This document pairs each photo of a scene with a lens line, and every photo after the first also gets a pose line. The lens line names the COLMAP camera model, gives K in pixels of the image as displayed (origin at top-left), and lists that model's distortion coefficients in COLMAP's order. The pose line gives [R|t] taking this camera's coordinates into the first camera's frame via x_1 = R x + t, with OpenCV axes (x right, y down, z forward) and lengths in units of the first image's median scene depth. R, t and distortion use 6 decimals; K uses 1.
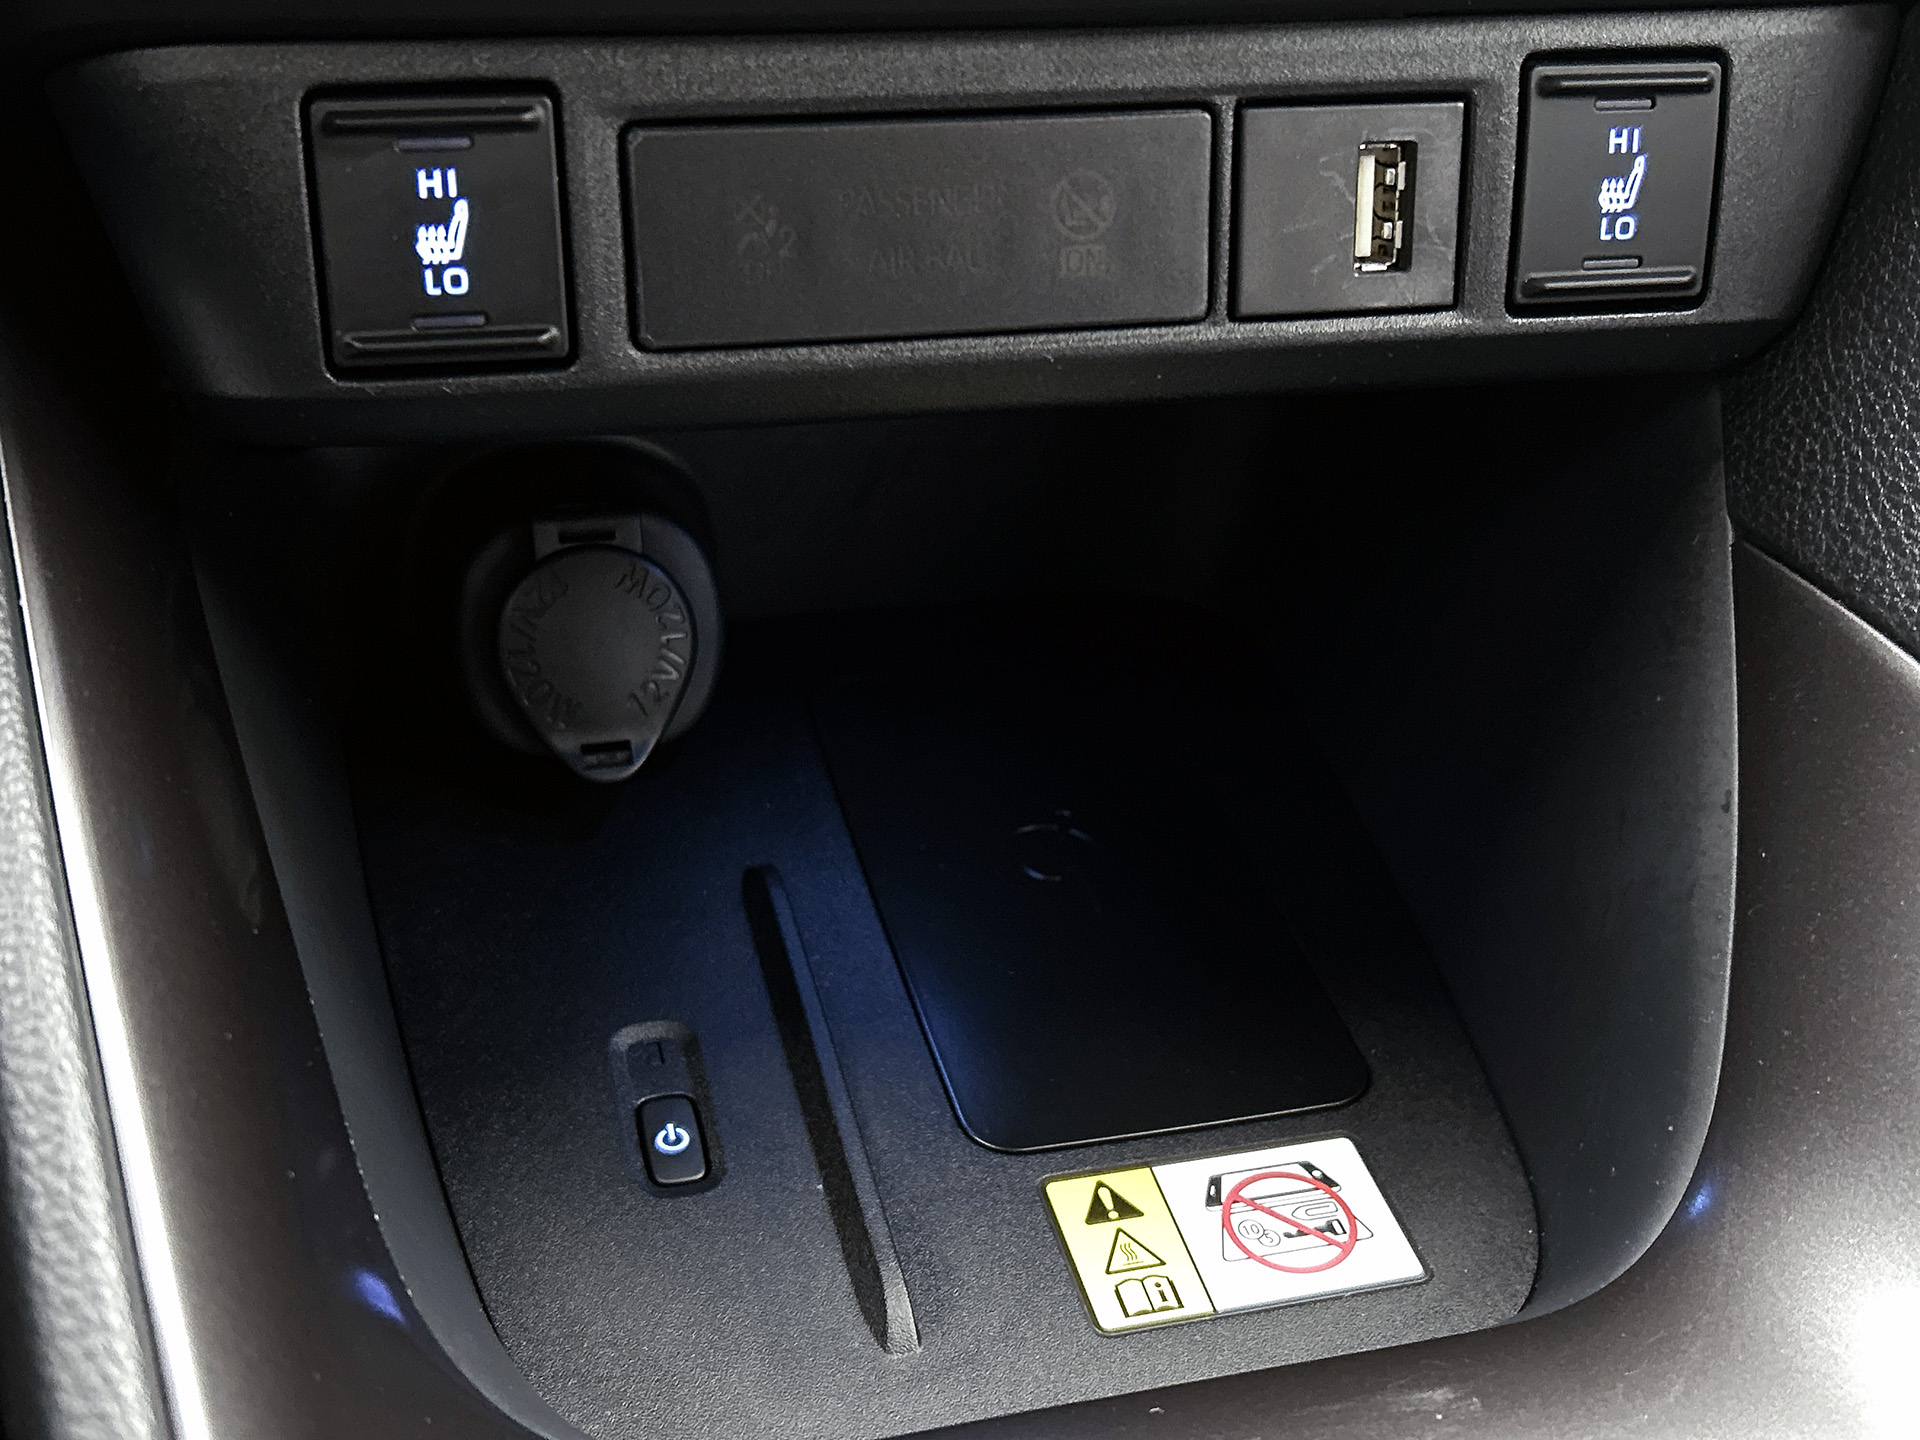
lens RADIAL K [[2212.6, 0, 970.7], [0, 2212.6, 702.9], [0, 0, 1]] dist [0.092869, 0.000000]
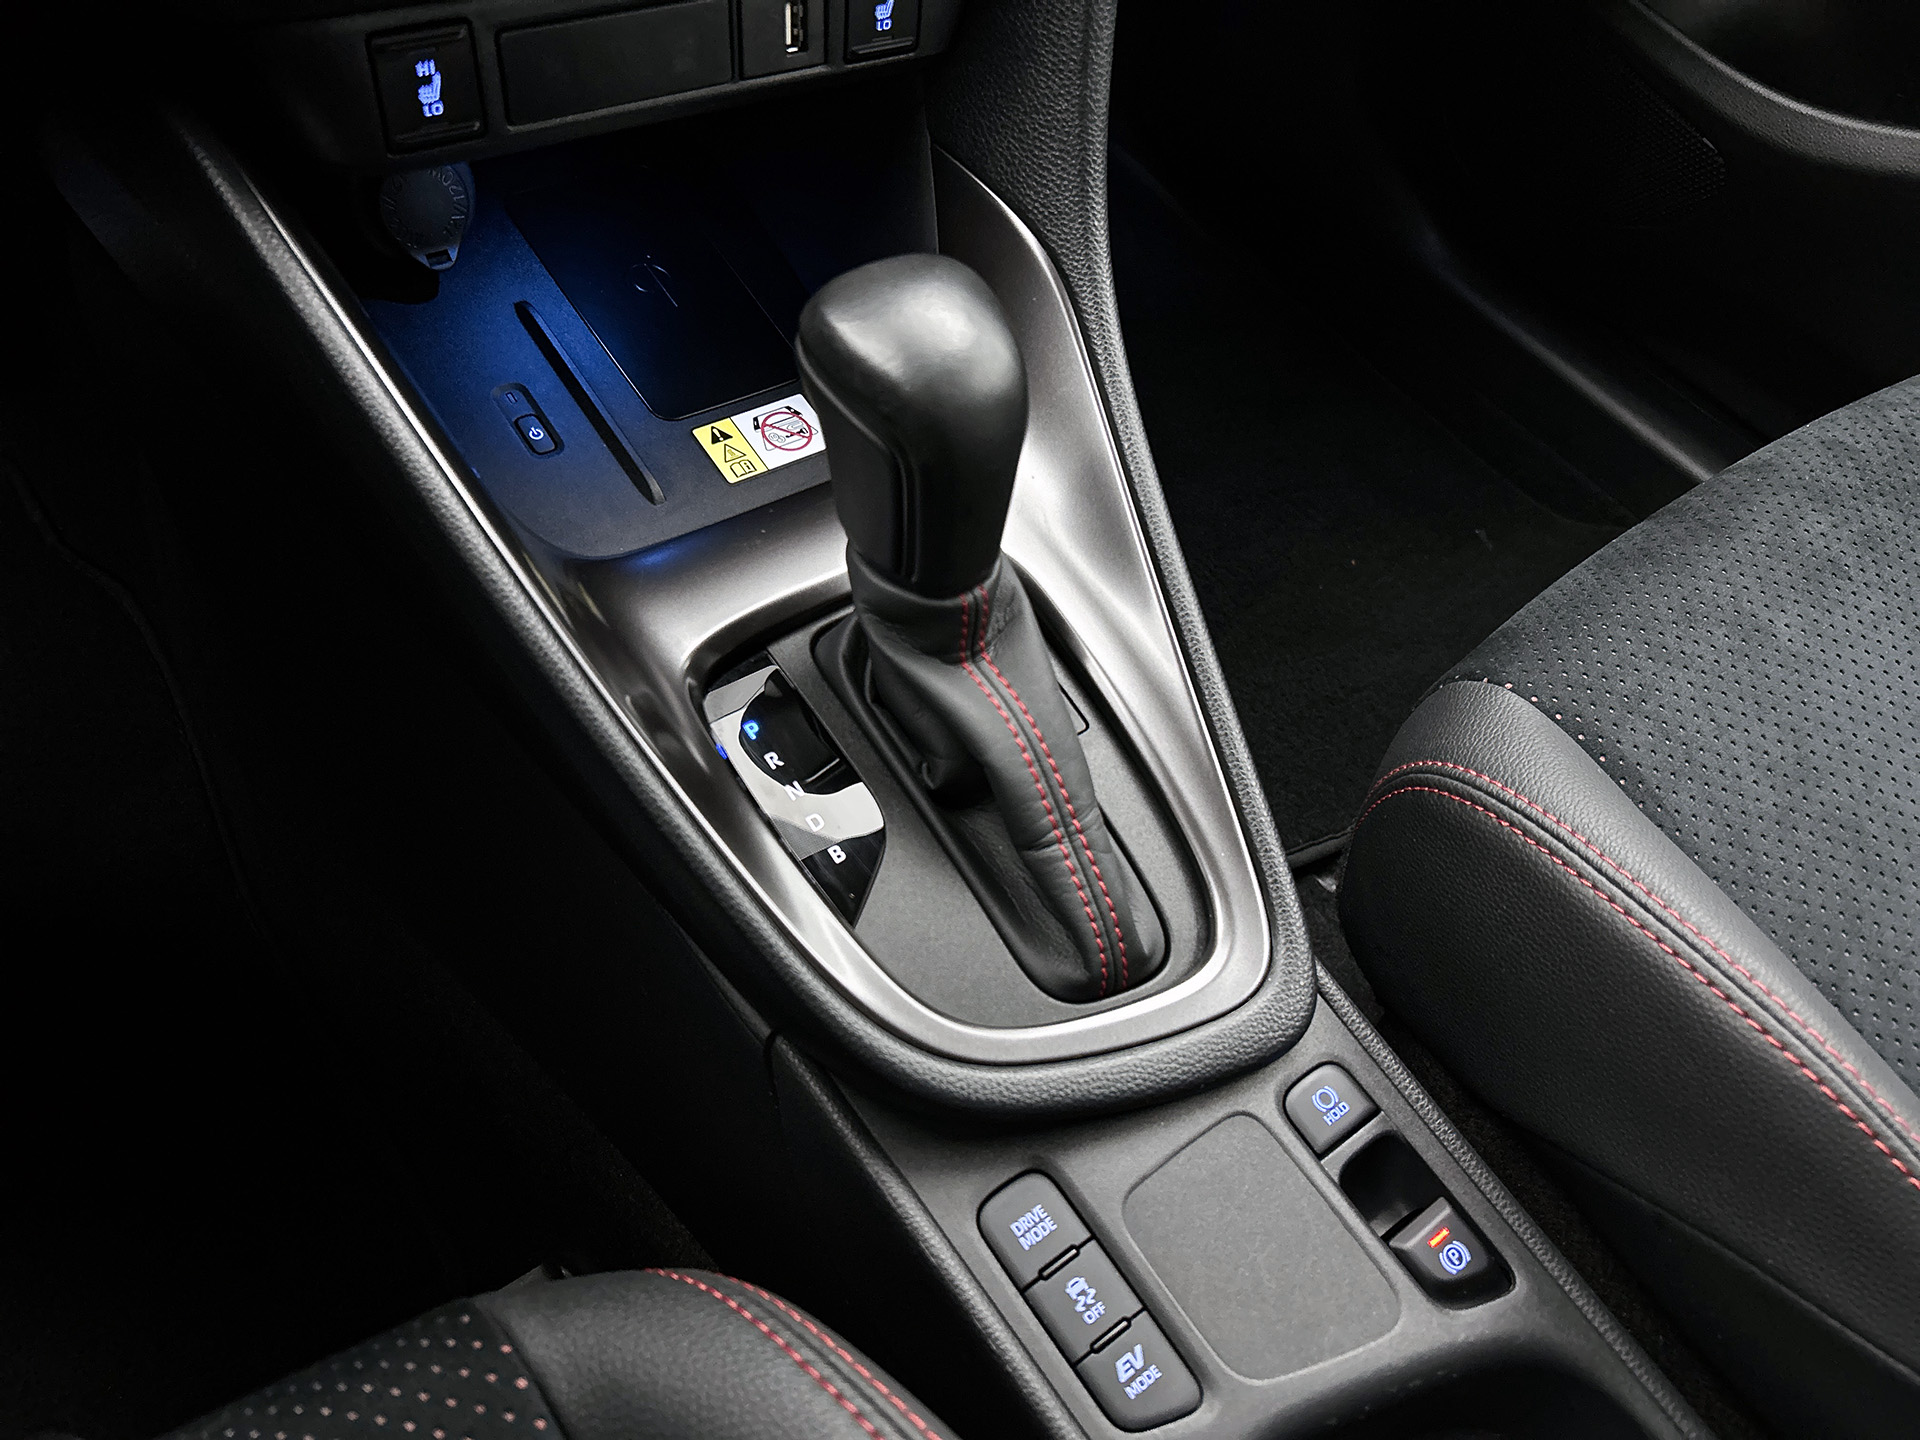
lens RADIAL K [[1475.7, 0, 977.1], [0, 1475.7, 716.0], [0, 0, 1]] dist [0.050529, -0.061353]
pose [[0.917437, -0.215393, 0.334538, -0.311727], [0.035830, 0.882107, 0.469684, -0.286426], [-0.396264, -0.418919, 0.816995, -0.664474]]
